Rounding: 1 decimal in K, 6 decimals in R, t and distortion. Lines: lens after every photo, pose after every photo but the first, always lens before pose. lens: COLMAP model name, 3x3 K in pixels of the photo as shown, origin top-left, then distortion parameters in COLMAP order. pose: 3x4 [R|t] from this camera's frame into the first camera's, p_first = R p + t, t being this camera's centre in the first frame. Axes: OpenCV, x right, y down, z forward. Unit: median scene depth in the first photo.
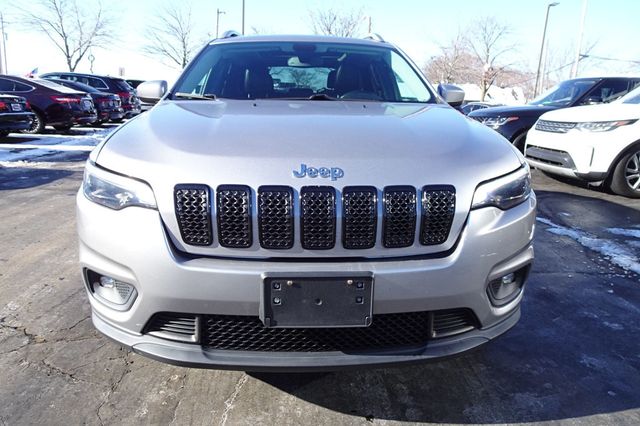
lens RADIAL K [[451.3, 0, 320.0], [0, 451.3, 213.0], [0, 0, 1]] dist [0.009246, 0.003435]
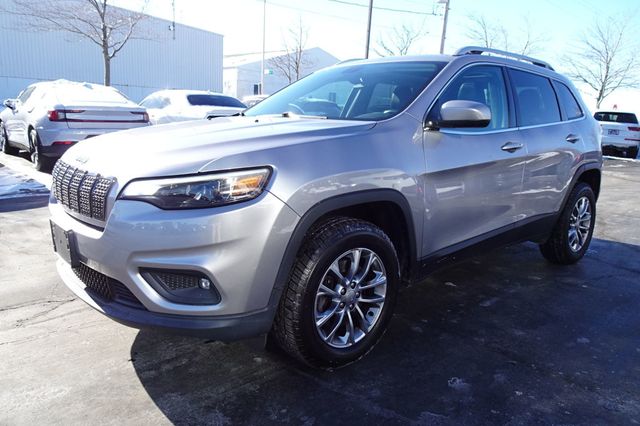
lens RADIAL K [[451.3, 0, 320.0], [0, 451.3, 213.0], [0, 0, 1]] dist [0.009246, 0.003435]
pose [[0.629896, 0.156766, -0.760694, 1.156056], [-0.202640, 0.978667, 0.033889, -0.086247], [0.749779, 0.132801, 0.648225, 0.448969]]
